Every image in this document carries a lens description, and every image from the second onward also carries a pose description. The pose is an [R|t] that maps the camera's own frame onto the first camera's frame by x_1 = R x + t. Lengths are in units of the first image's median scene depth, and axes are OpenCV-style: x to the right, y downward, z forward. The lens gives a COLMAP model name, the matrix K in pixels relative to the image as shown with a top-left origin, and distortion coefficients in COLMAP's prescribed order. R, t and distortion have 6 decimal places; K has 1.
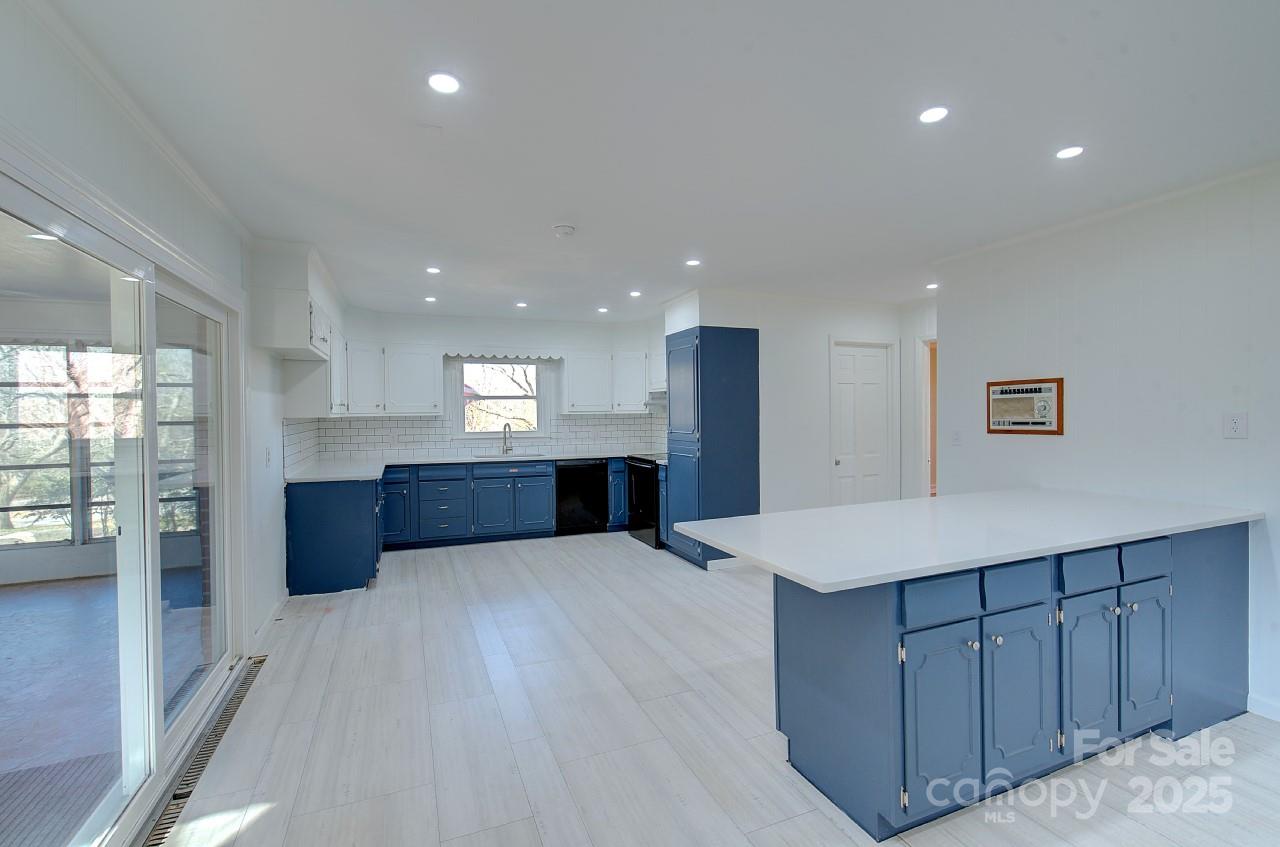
lens RADIAL K [[565.7, 0, 641.1], [0, 565.7, 423.0], [0, 0, 1]] dist [-0.002791, -0.000074]
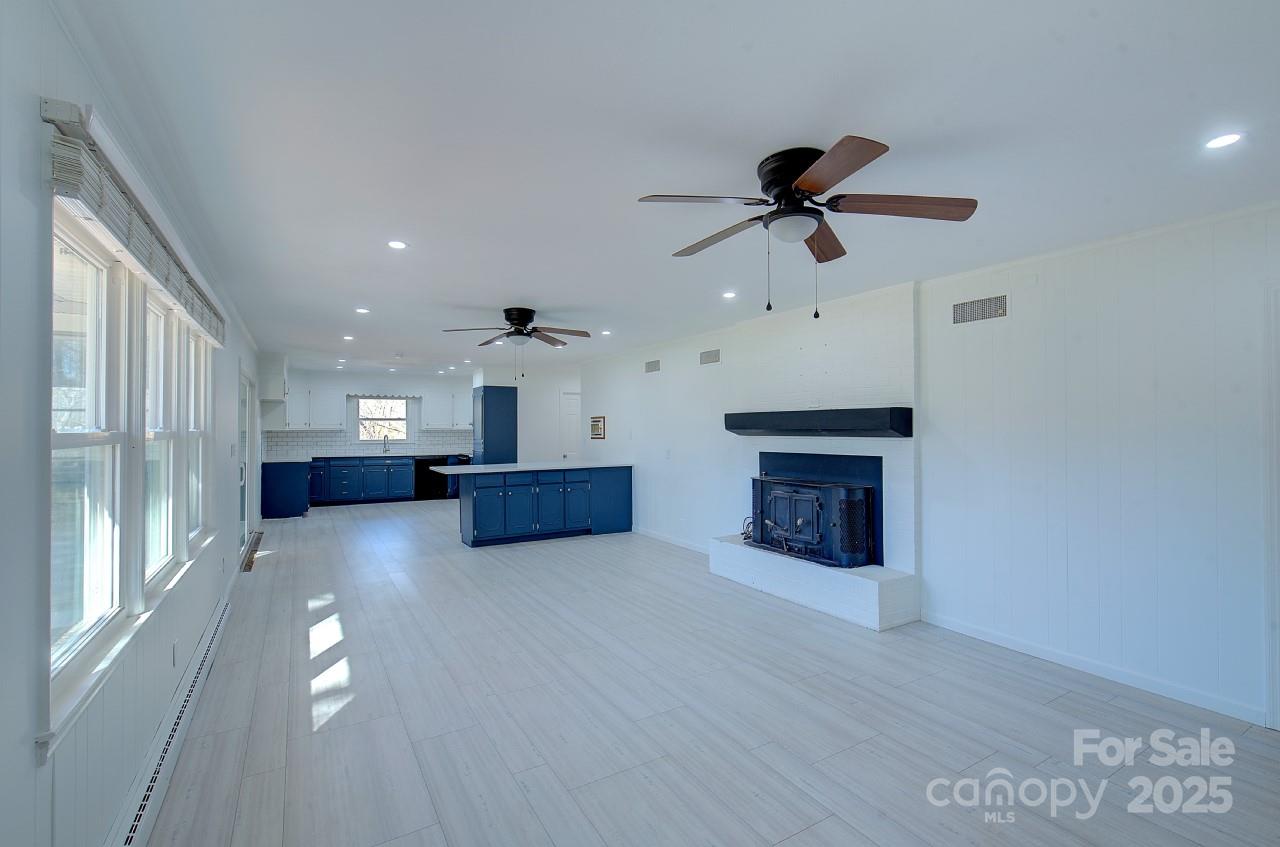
lens RADIAL K [[565.7, 0, 641.1], [0, 565.7, 423.0], [0, 0, 1]] dist [-0.002791, -0.000074]
pose [[0.989443, 0.008296, 0.144685, 0.279776], [-0.004064, 0.999556, -0.029521, 0.012575], [-0.144866, 0.028622, 0.989037, -0.802056]]
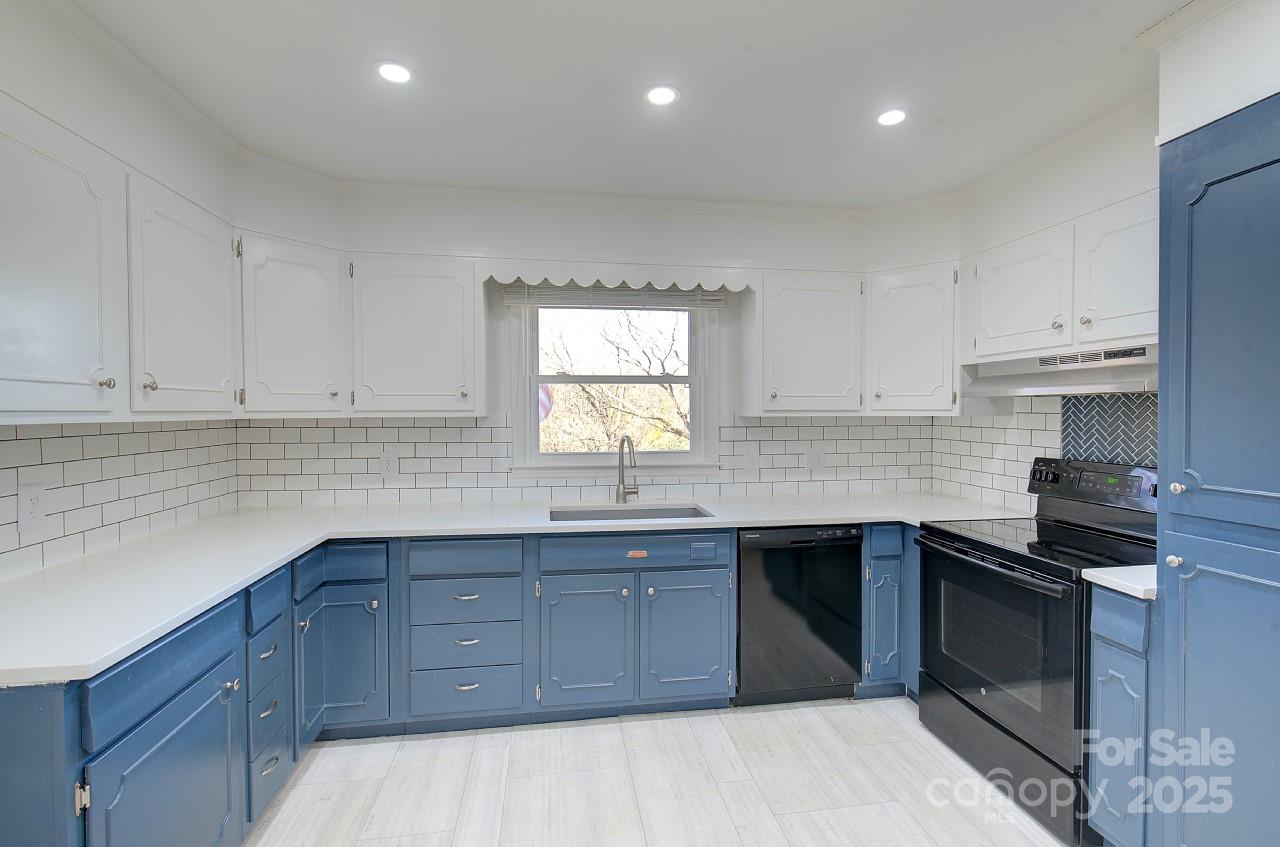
lens RADIAL K [[565.7, 0, 641.1], [0, 565.7, 423.0], [0, 0, 1]] dist [-0.002791, -0.000074]
pose [[0.972544, 0.010624, -0.232478, -0.124367], [-0.010759, 0.999942, 0.000686, -0.010101], [0.232472, 0.001834, 0.972601, 0.582672]]
